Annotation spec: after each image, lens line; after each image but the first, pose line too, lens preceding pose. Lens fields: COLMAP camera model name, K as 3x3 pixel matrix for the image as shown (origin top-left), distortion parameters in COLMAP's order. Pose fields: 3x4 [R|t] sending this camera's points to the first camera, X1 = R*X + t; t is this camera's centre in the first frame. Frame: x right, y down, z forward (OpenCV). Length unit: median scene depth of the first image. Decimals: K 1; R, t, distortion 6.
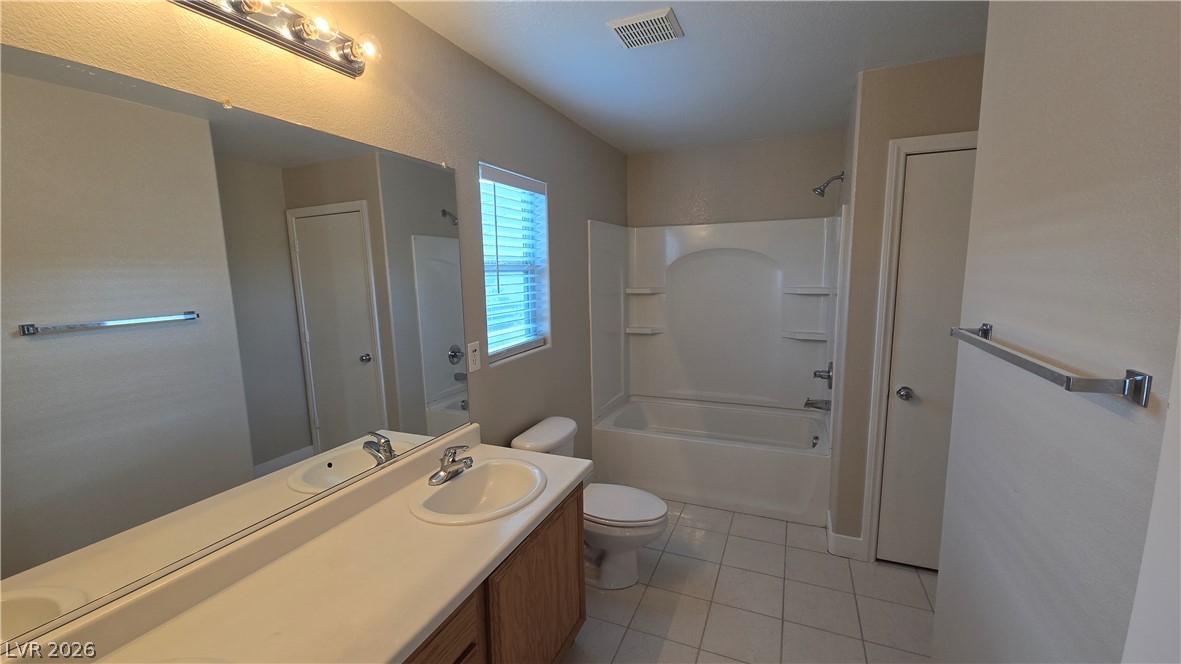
lens RADIAL K [[479.8, 0, 584.3], [0, 479.8, 339.9], [0, 0, 1]] dist [0.001746, -0.000314]
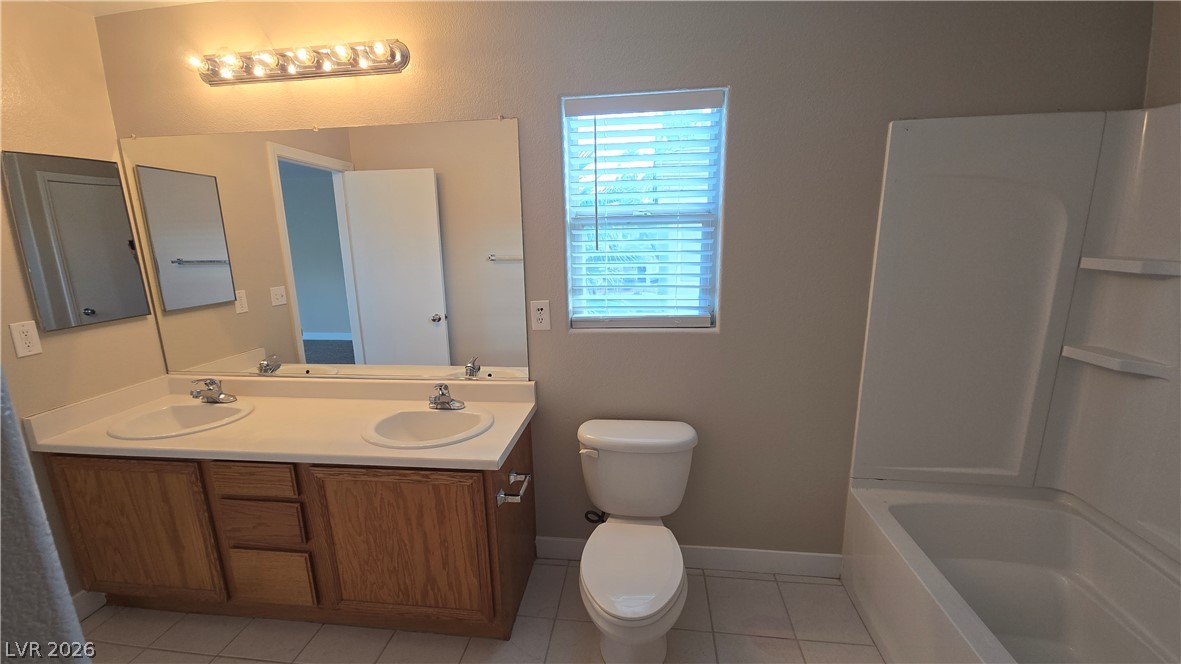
lens RADIAL K [[479.8, 0, 584.3], [0, 479.8, 339.9], [0, 0, 1]] dist [0.001746, -0.000314]
pose [[0.278841, 0.224020, -0.933843, 0.605295], [-0.121436, 0.972831, 0.197113, -0.101044], [0.952628, 0.058439, 0.298470, 0.682208]]
